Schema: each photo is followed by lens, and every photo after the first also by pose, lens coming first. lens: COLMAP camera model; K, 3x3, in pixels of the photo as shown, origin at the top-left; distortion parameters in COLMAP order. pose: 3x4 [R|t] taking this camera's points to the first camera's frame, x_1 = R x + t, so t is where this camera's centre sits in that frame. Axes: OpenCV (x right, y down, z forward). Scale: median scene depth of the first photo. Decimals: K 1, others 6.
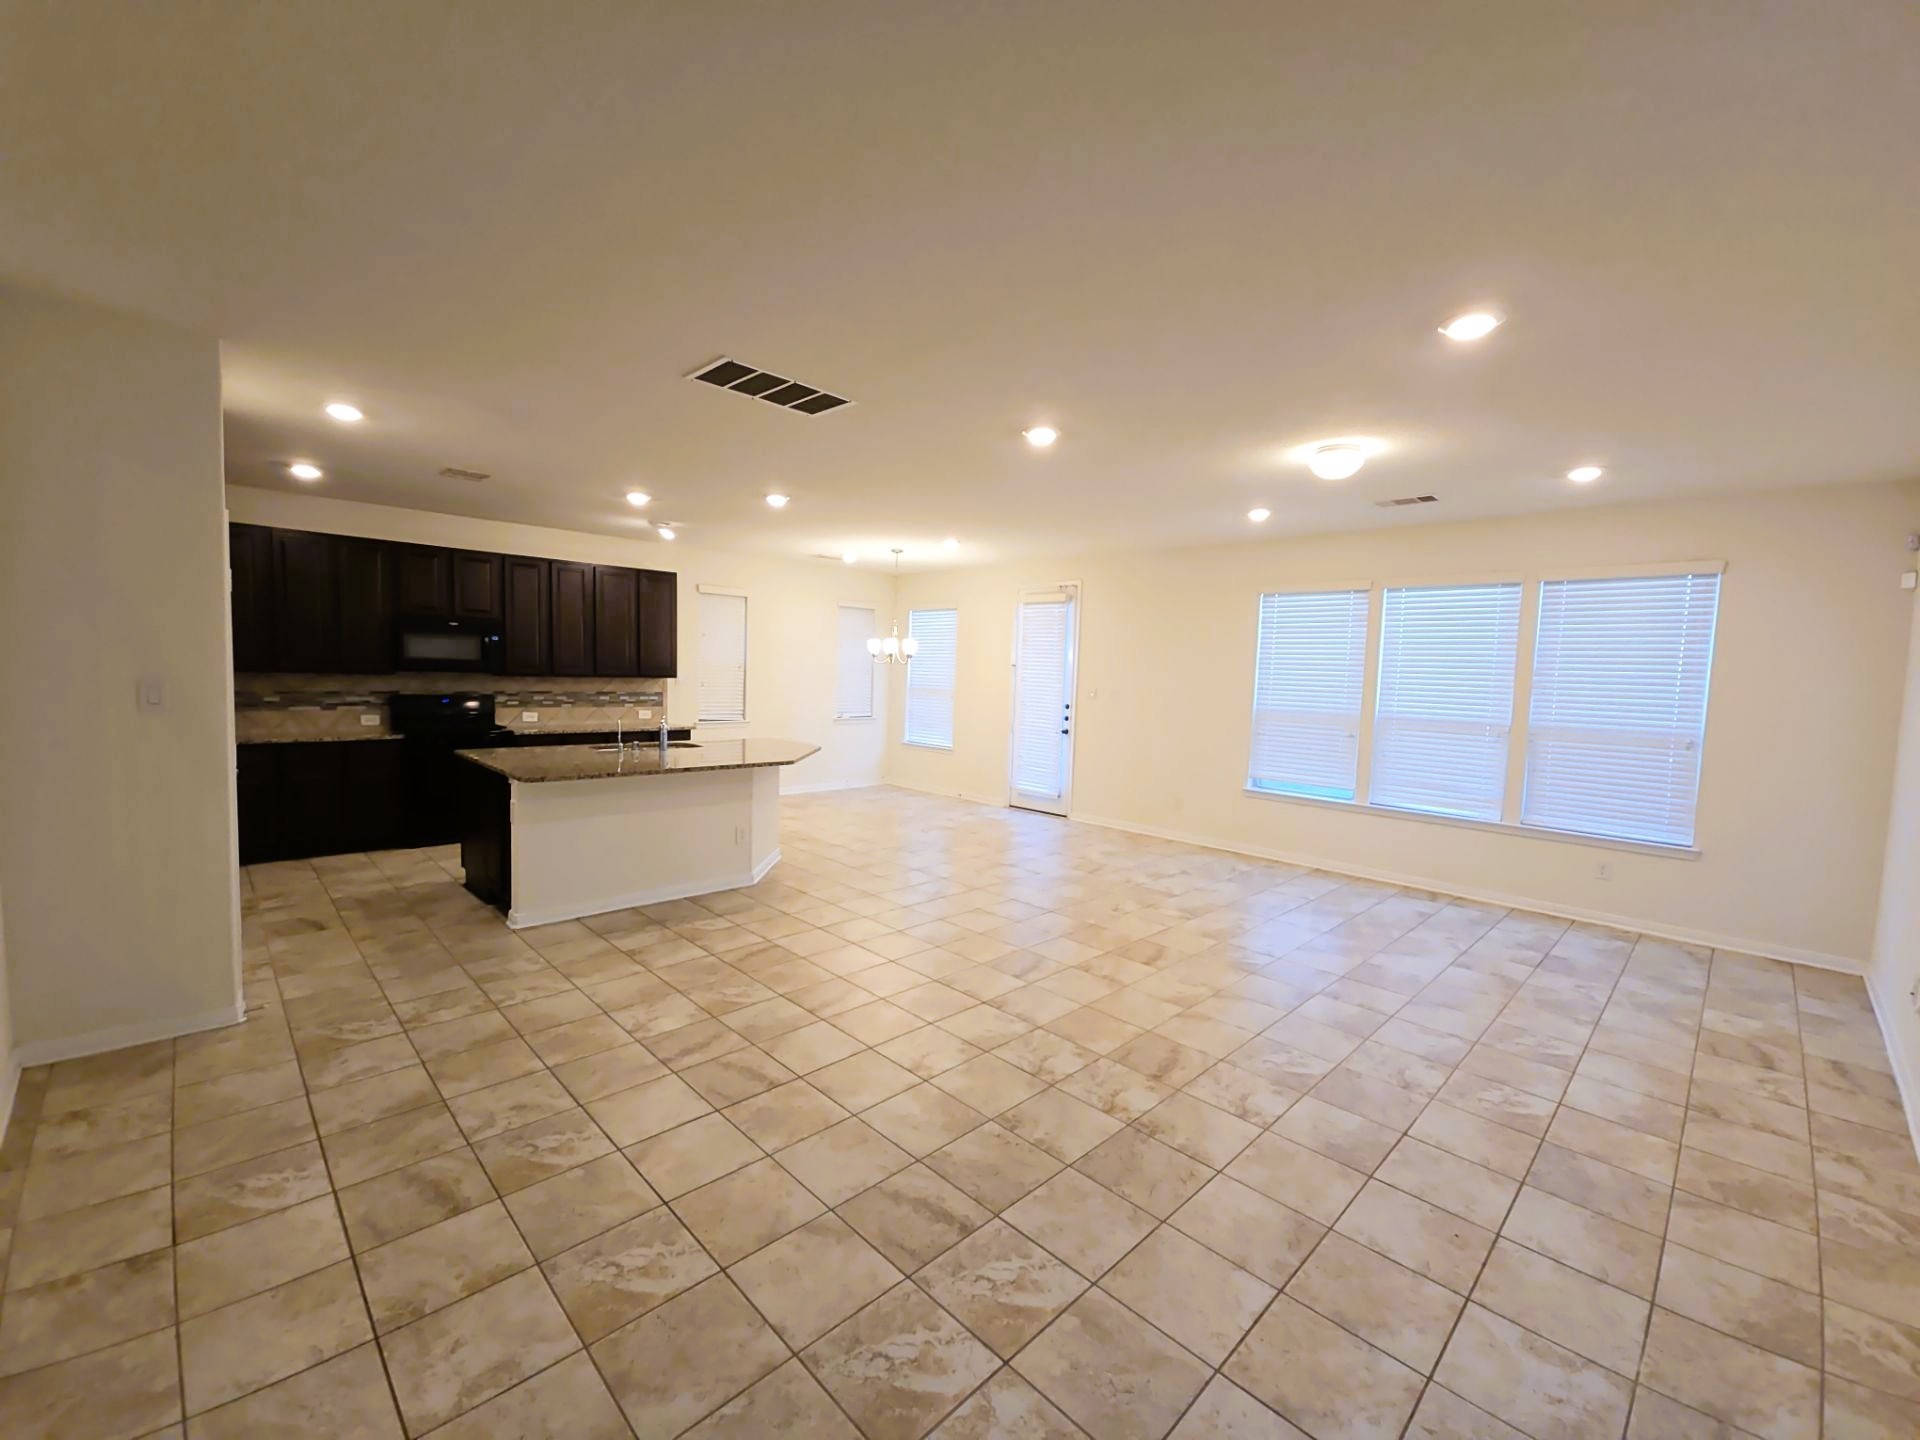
lens RADIAL K [[782.3, 0, 956.5], [0, 782.3, 731.0], [0, 0, 1]] dist [0.005544, -0.005547]
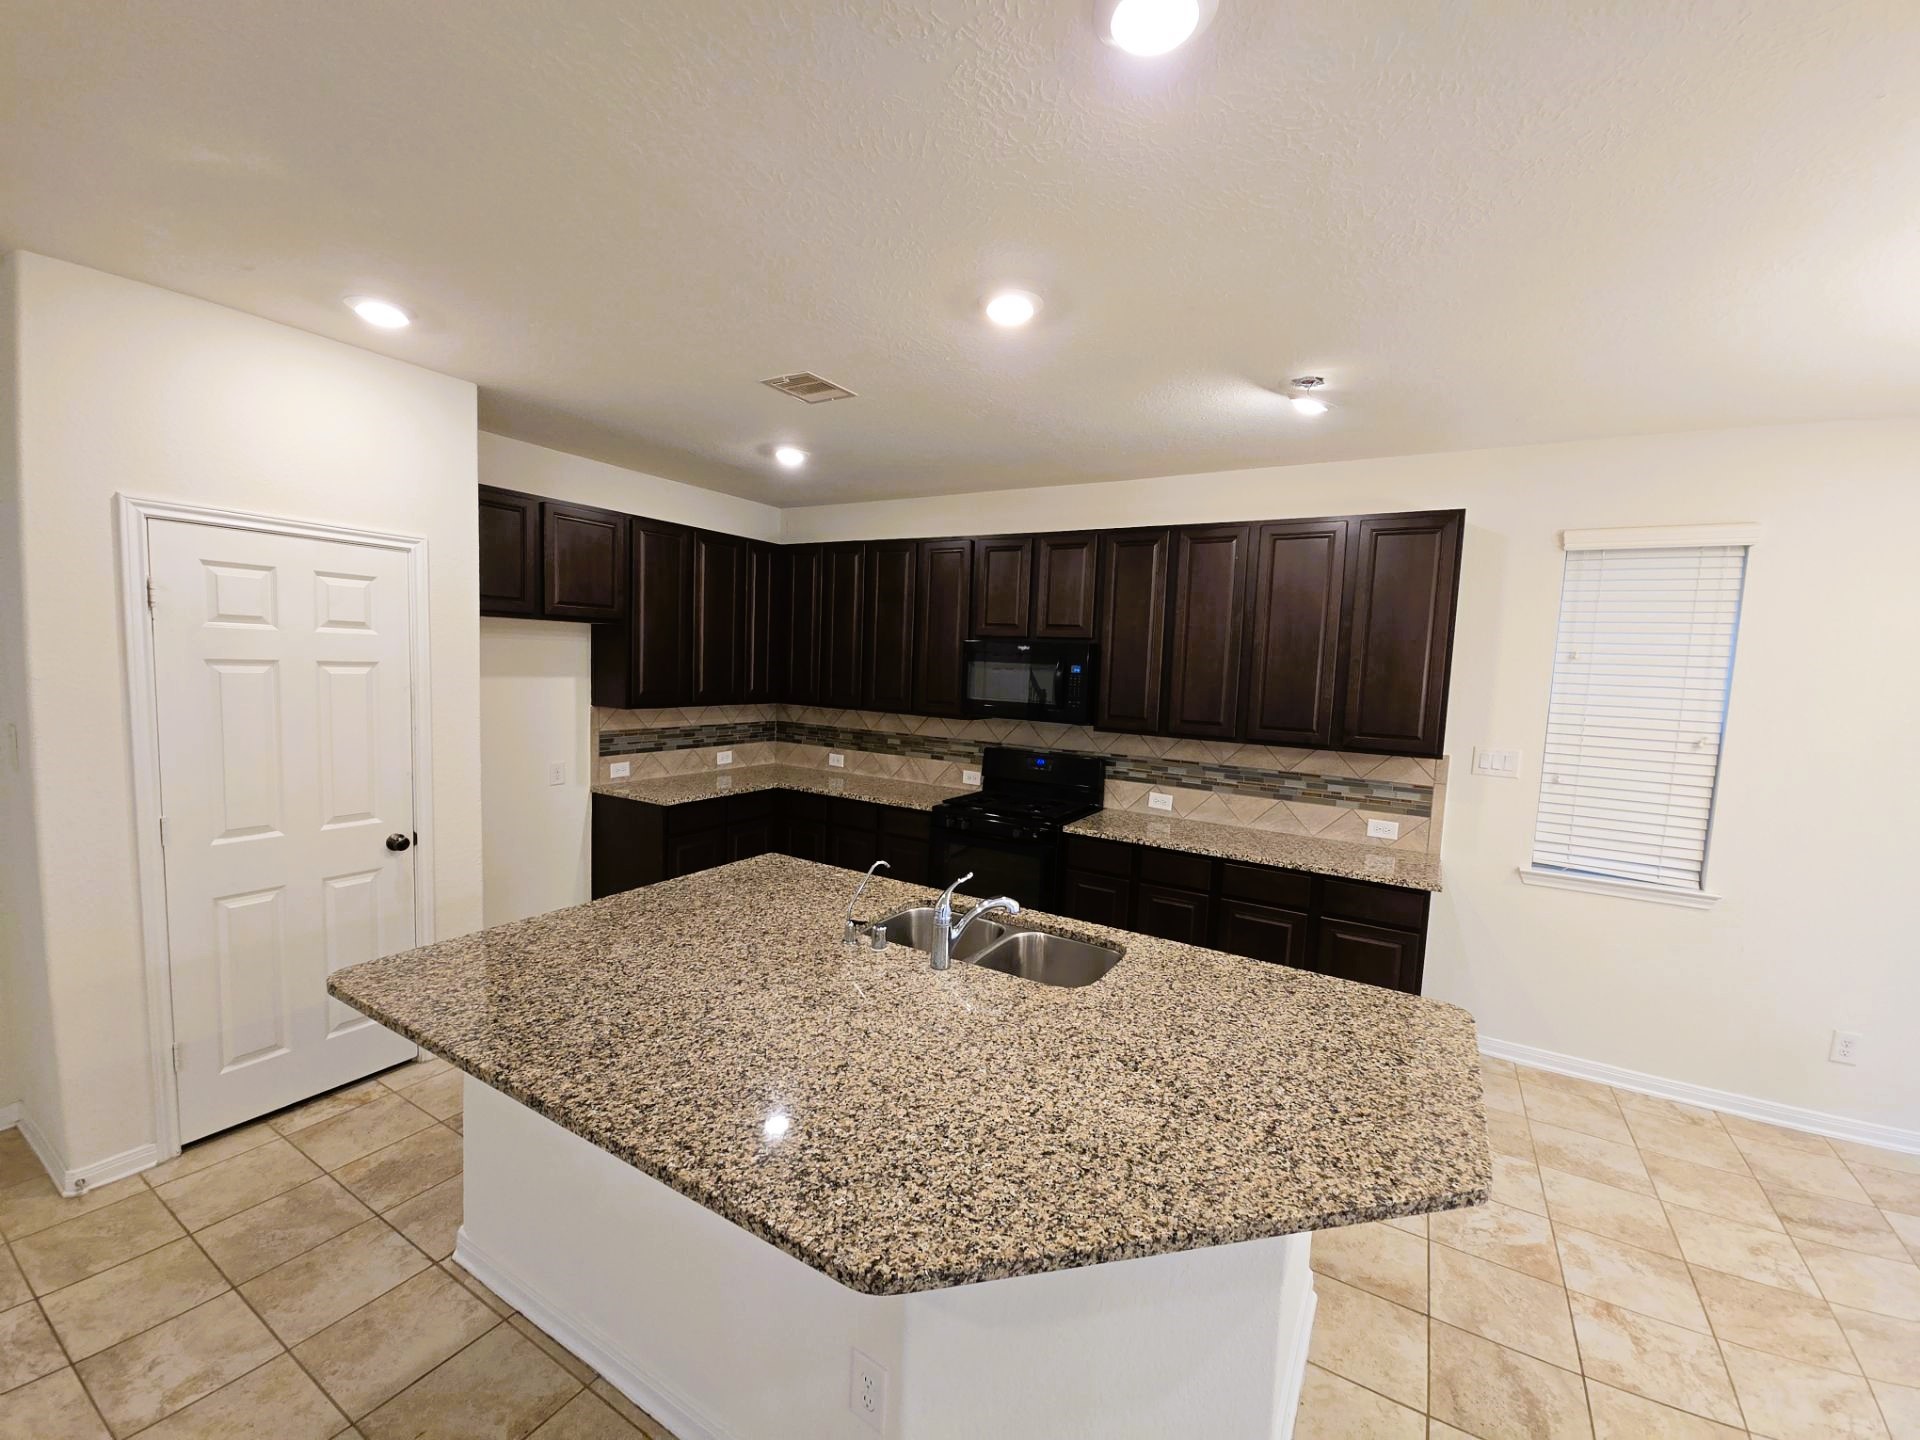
lens RADIAL K [[782.3, 0, 954.4], [0, 782.3, 725.1], [0, 0, 1]] dist [0.005544, -0.005547]
pose [[0.251323, 0.060927, -0.965984, -0.027625], [-0.107906, 0.993559, 0.034592, -0.134556], [0.961870, 0.095542, 0.256278, 1.182773]]
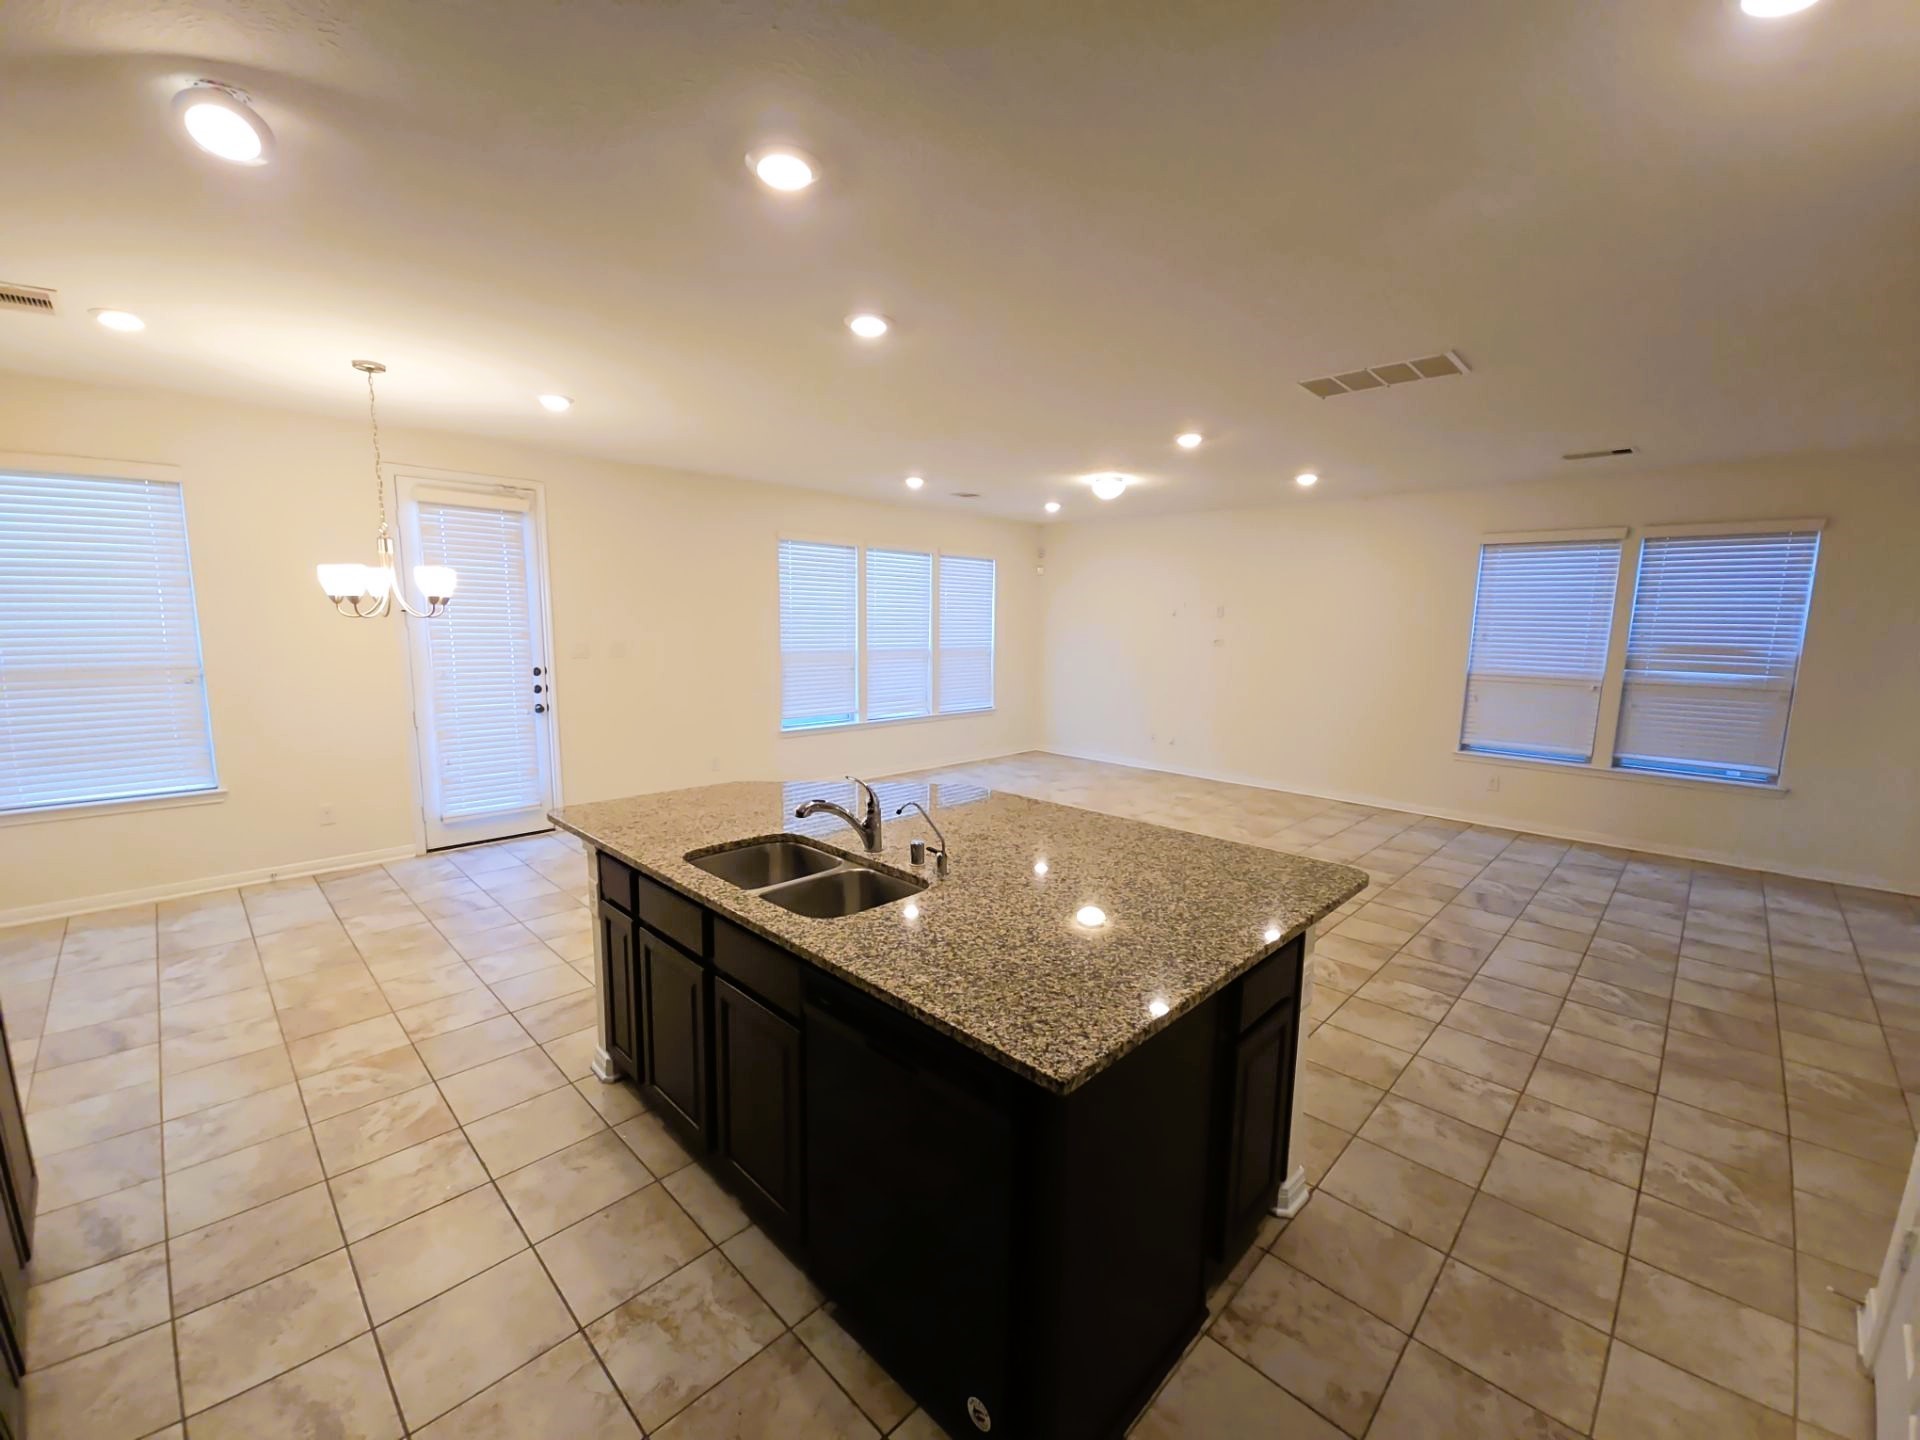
lens RADIAL K [[782.3, 0, 954.1], [0, 782.3, 728.6], [0, 0, 1]] dist [0.005544, -0.005547]
pose [[-0.014392, -0.173703, 0.984693, -1.044776], [0.062686, 0.982701, 0.174268, -0.151671], [-0.997930, 0.064235, -0.003255, 1.250670]]
